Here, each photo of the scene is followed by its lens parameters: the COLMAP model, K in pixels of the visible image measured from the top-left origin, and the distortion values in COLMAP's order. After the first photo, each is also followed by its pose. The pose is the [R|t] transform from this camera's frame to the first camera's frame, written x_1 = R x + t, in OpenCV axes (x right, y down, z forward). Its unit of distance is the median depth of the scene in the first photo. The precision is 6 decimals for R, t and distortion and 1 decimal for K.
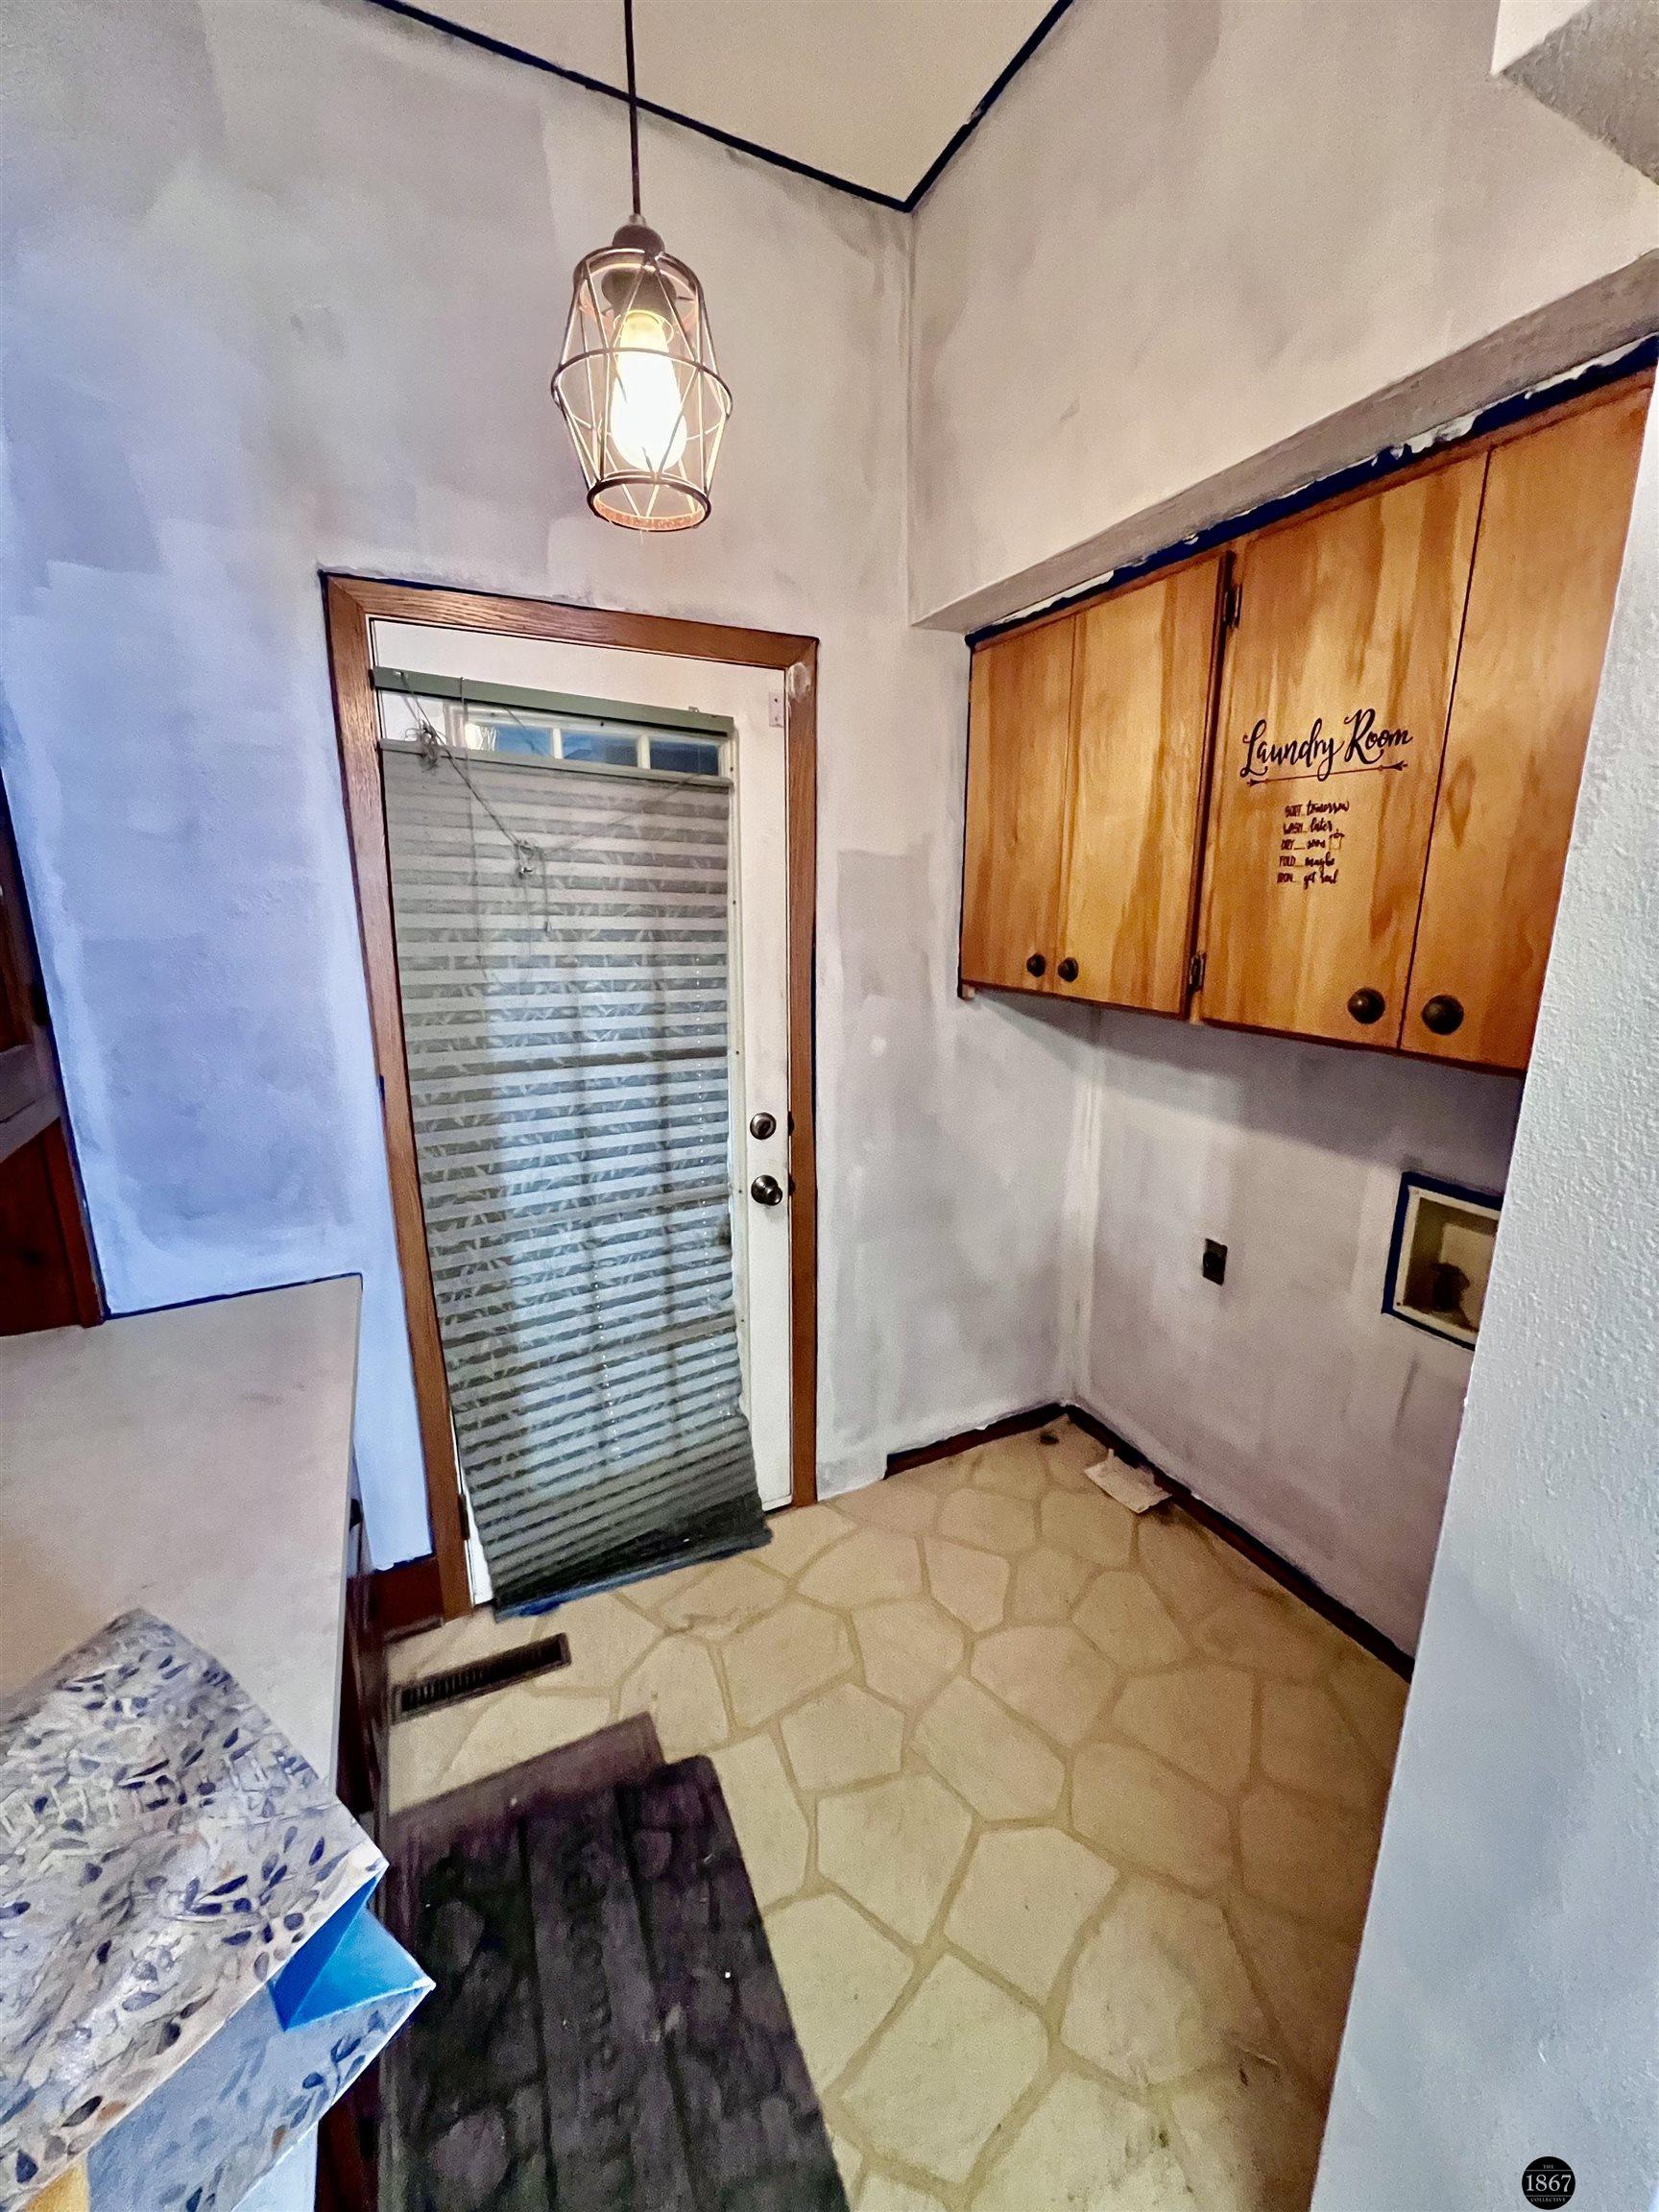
lens RADIAL K [[893.5, 0, 829.5], [0, 893.5, 1106.0], [0, 0, 1]] dist [-0.001961, 0.000069]
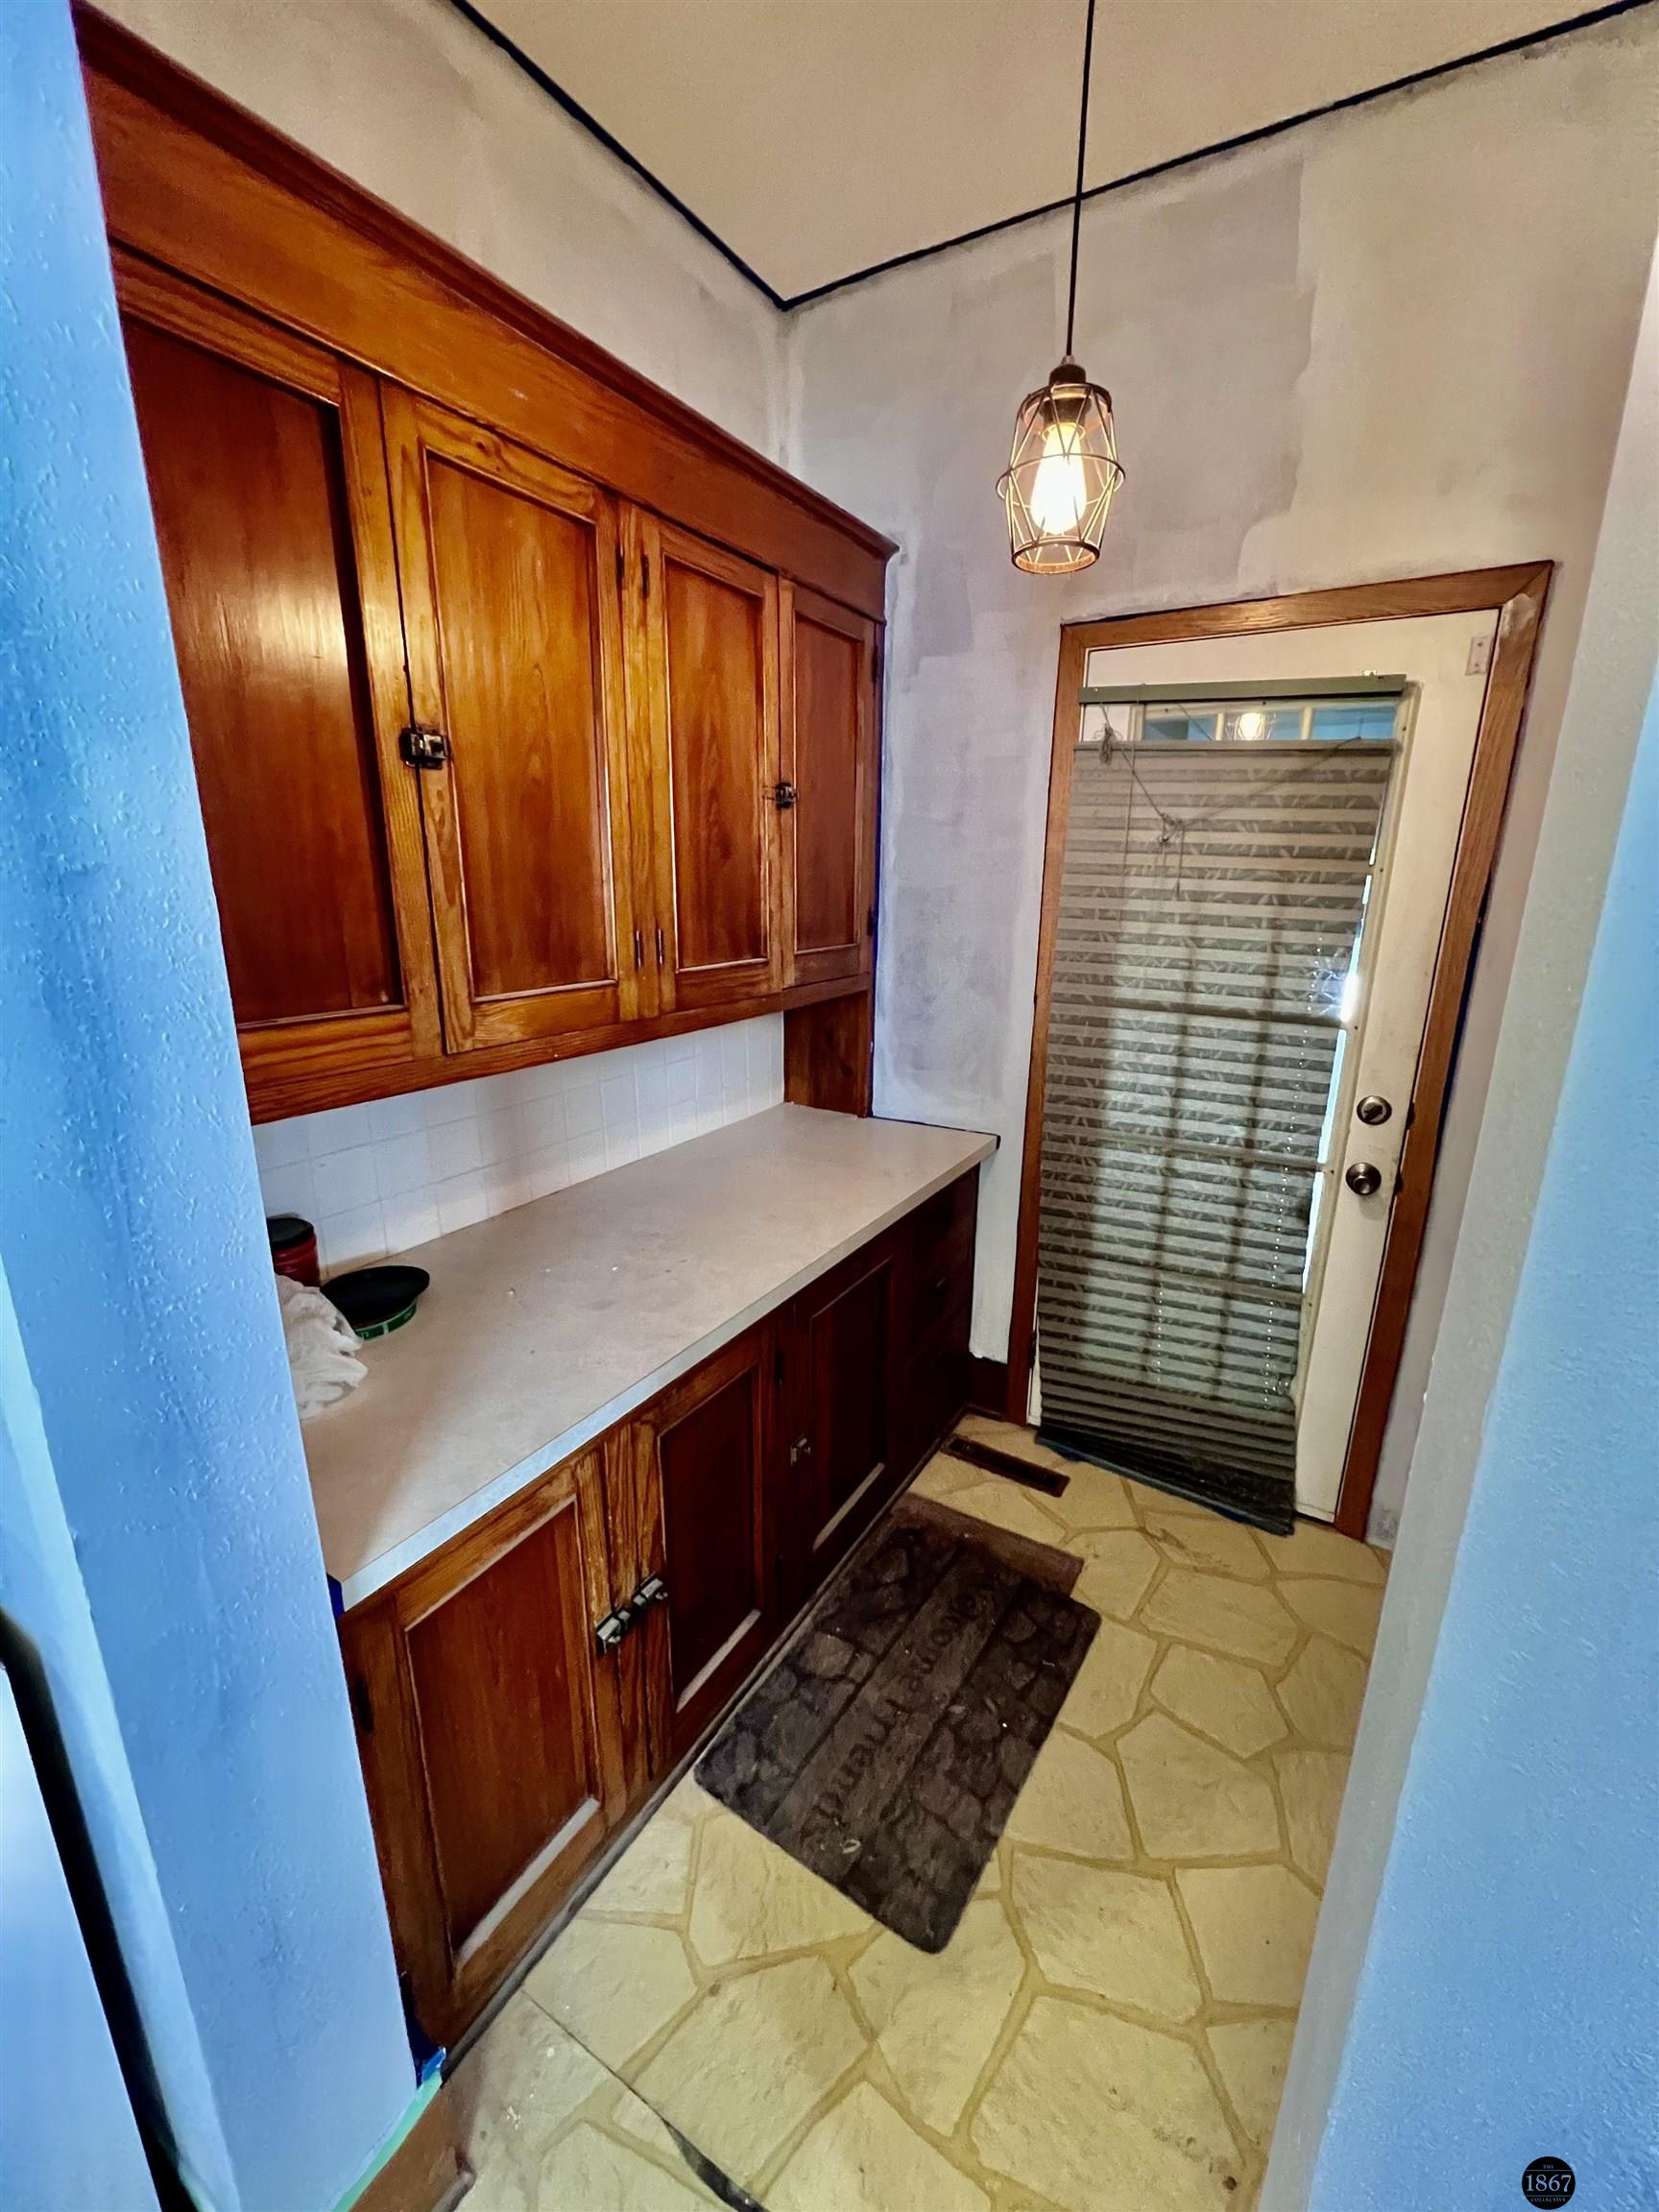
lens RADIAL K [[891.7, 0, 829.5], [0, 891.7, 1106.0], [0, 0, 1]] dist [0.000082, -0.000397]
pose [[0.531863, 0.218588, -0.818133, 0.426681], [-0.211176, 0.969825, 0.121833, 0.027247], [0.820077, 0.107972, 0.561975, 0.004406]]
